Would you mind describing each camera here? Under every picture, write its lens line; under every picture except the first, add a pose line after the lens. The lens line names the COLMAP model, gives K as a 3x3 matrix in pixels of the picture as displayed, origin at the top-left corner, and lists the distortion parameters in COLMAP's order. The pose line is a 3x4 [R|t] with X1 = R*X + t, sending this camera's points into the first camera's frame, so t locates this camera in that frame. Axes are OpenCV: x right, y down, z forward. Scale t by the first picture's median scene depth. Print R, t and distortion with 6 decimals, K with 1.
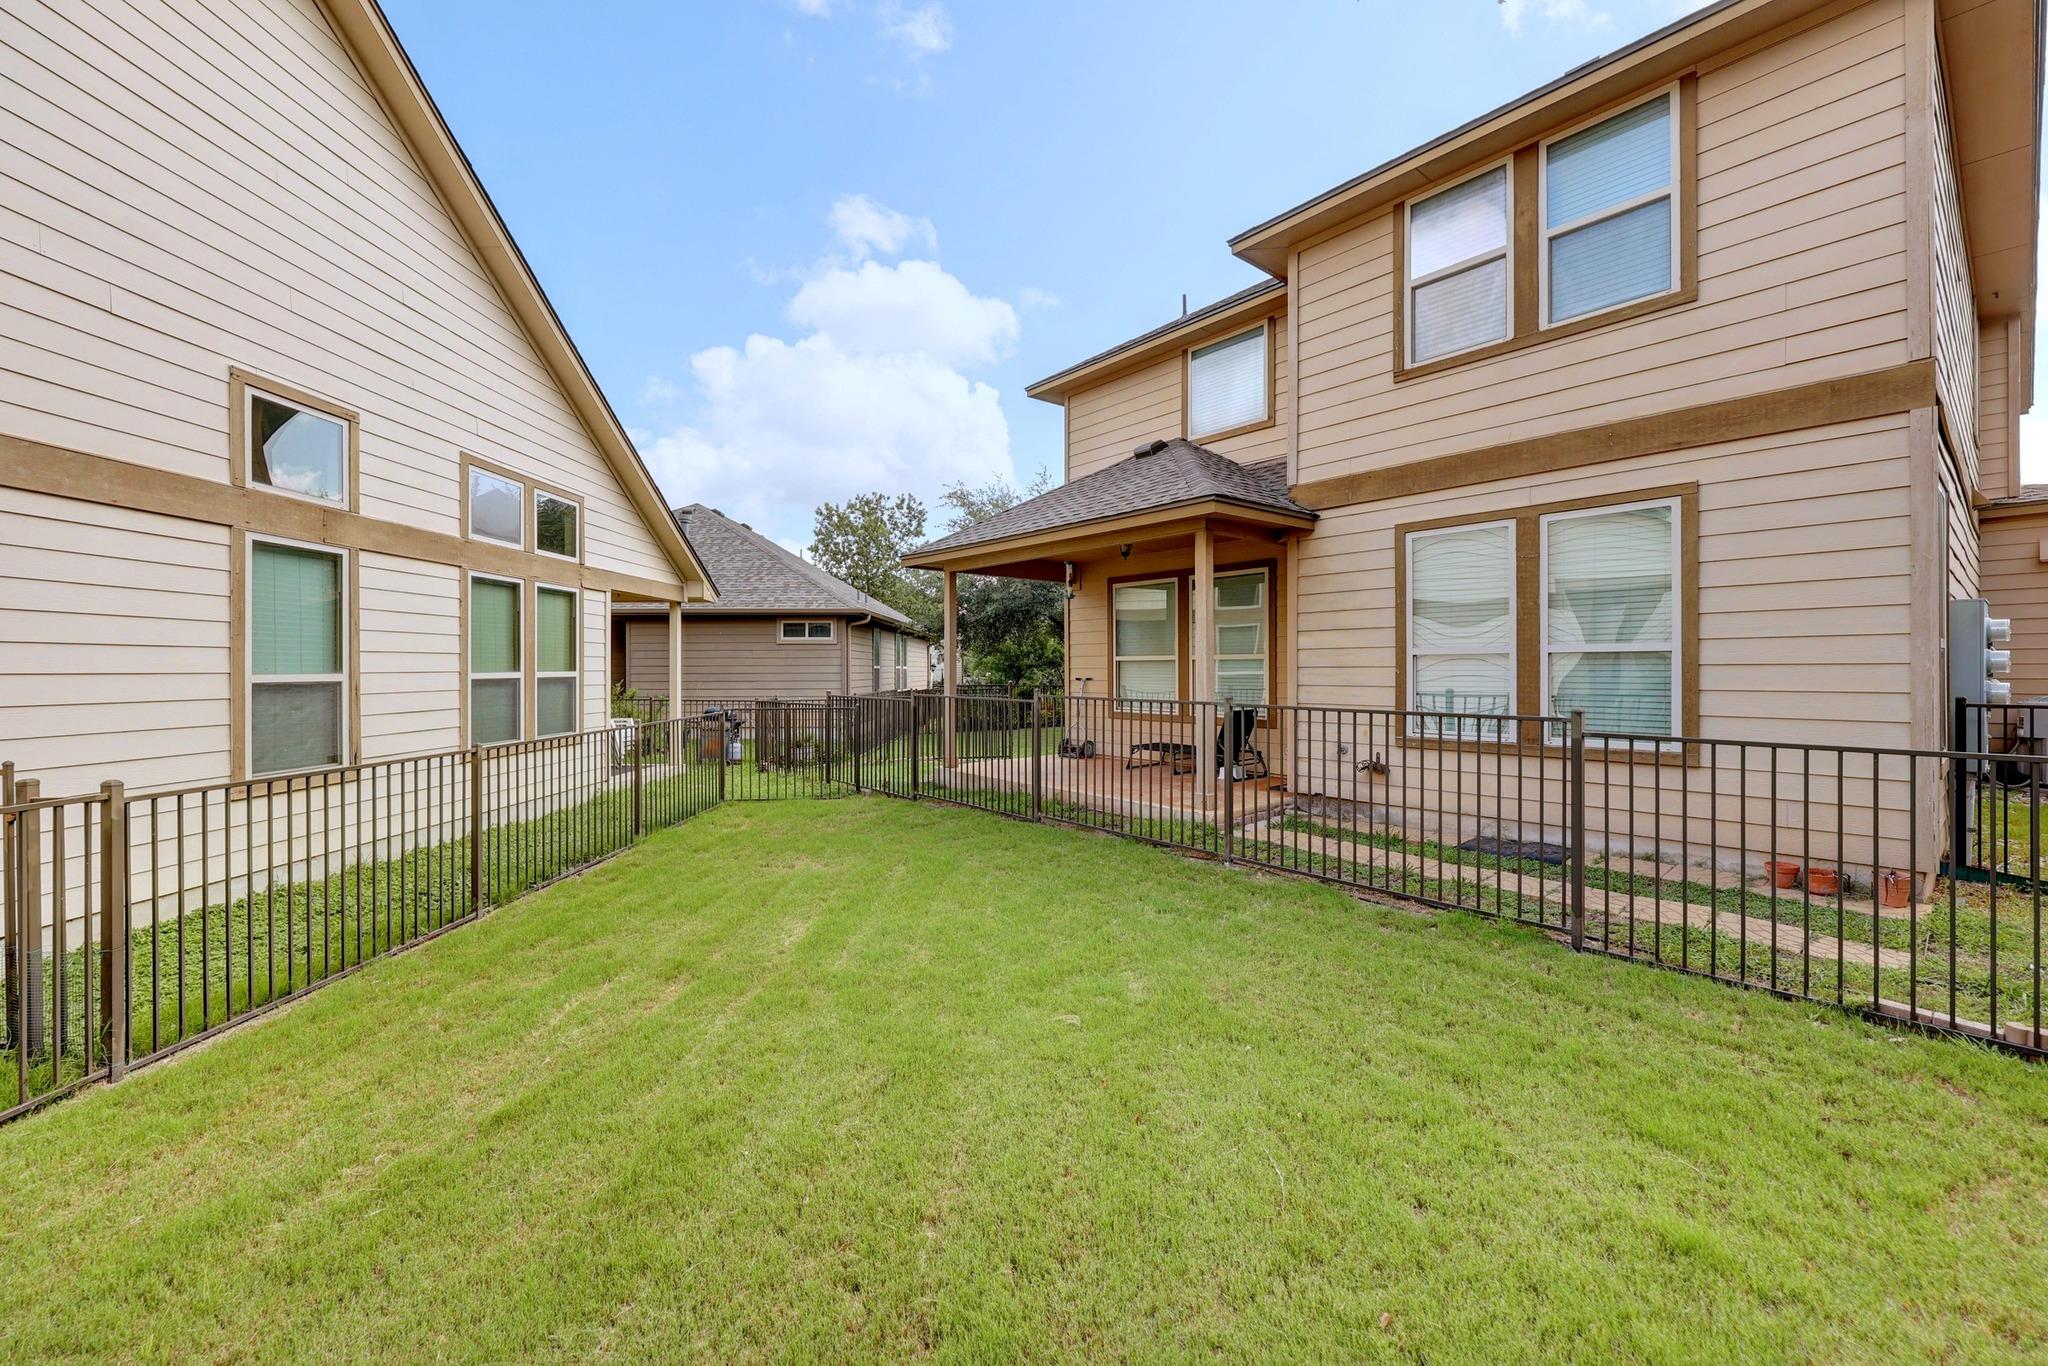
lens RADIAL K [[806.7, 0, 1024.0], [0, 806.7, 683.0], [0, 0, 1]] dist [0.001798, 0.000257]
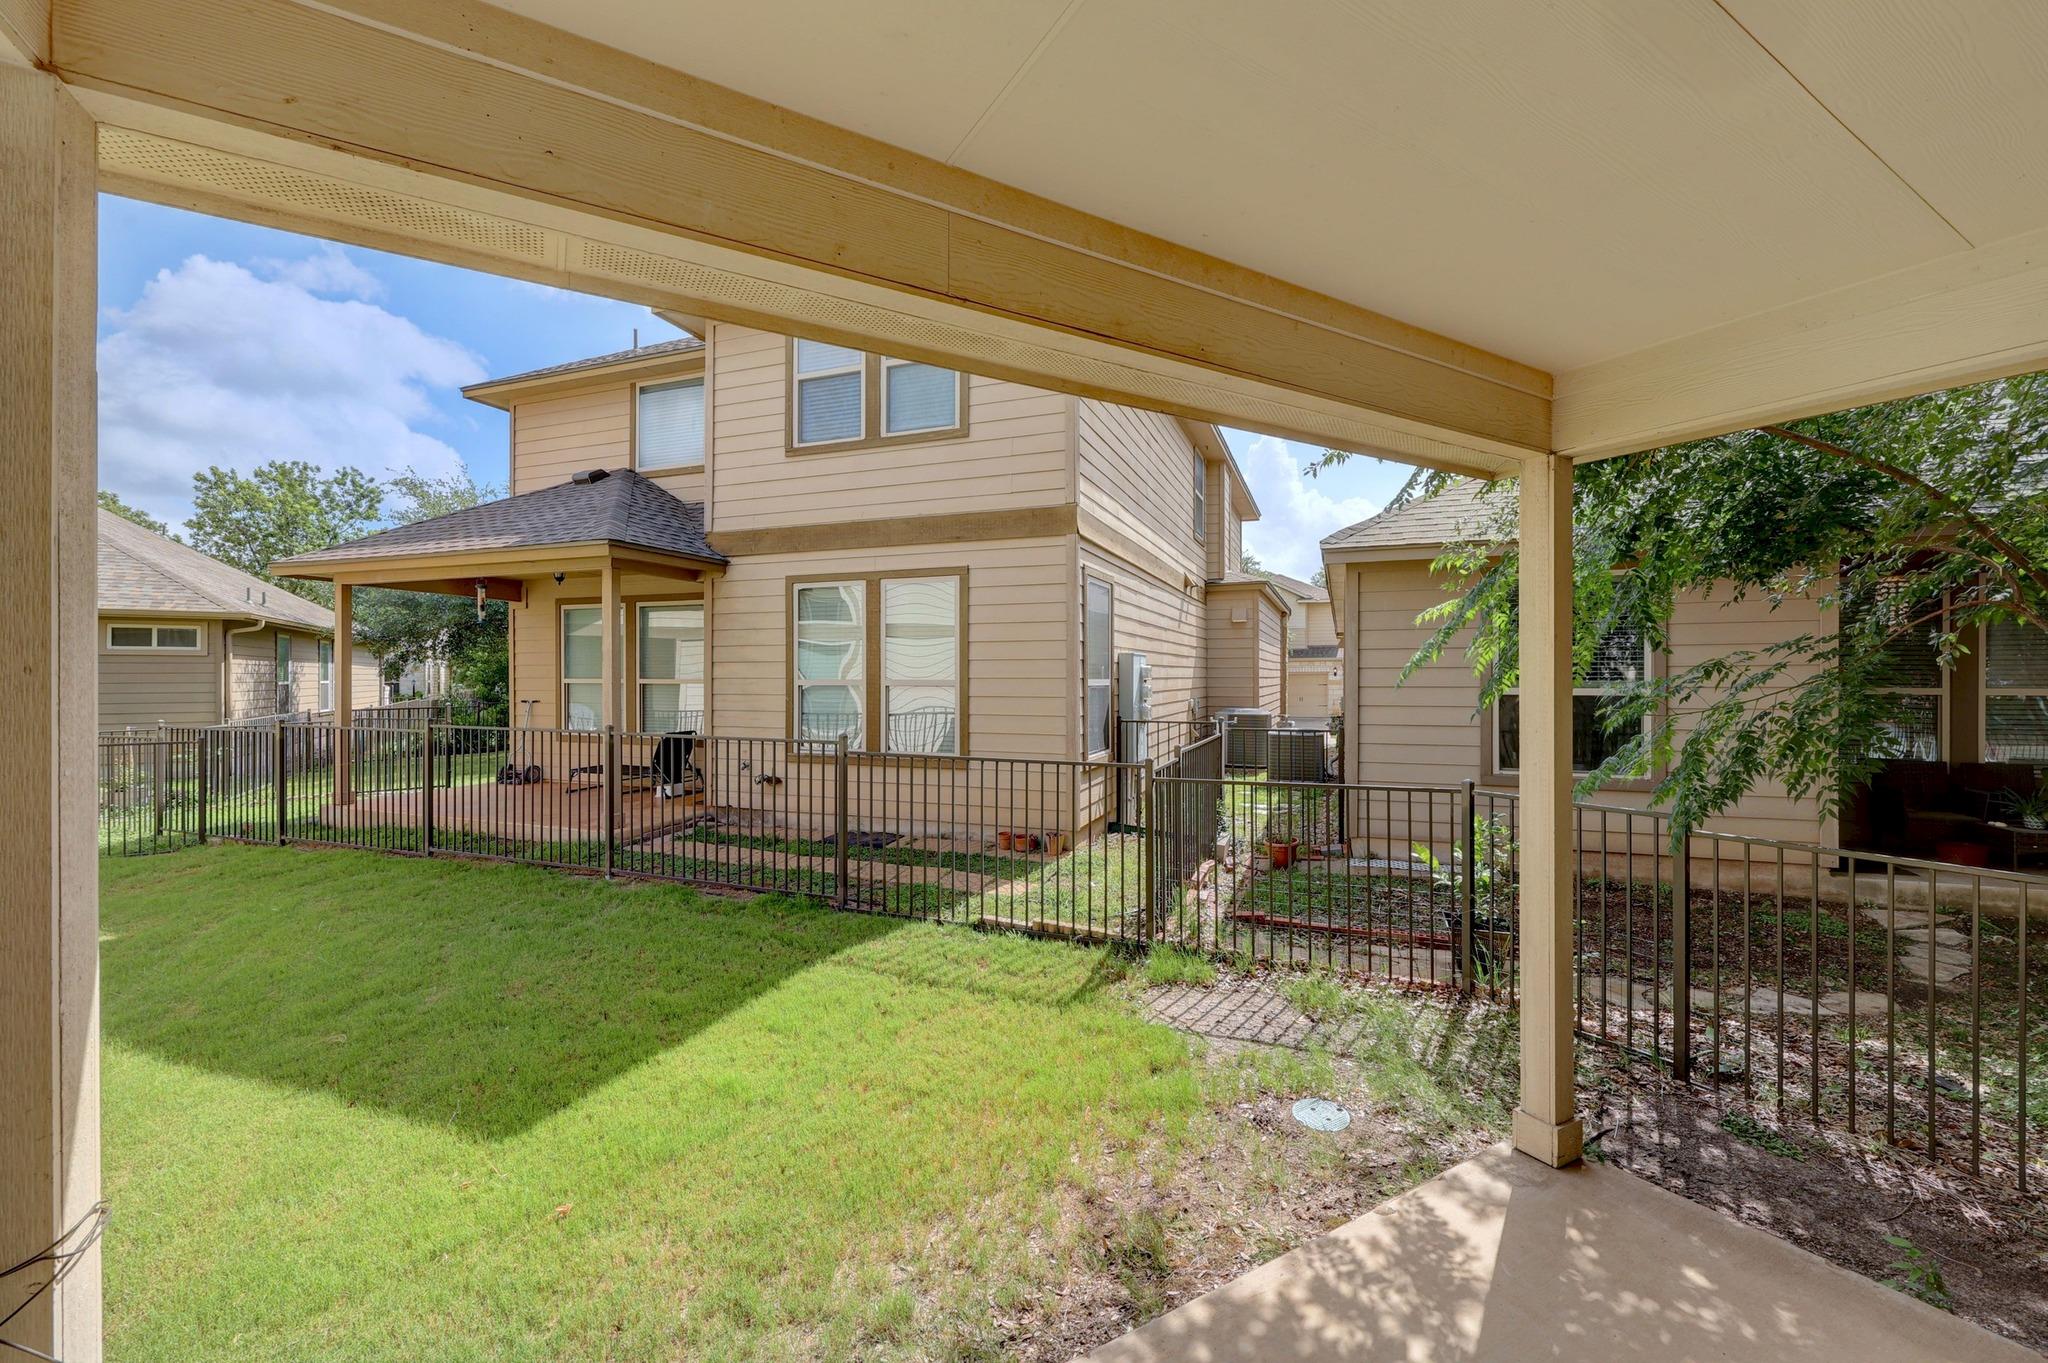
lens RADIAL K [[819.3, 0, 1024.0], [0, 819.3, 681.5], [0, 0, 1]] dist [-0.000796, -0.000189]
pose [[0.871127, -0.000080, 0.491057, 0.131725], [0.005220, 0.999945, -0.009098, -0.020556], [-0.491029, 0.010489, 0.871080, -0.172921]]
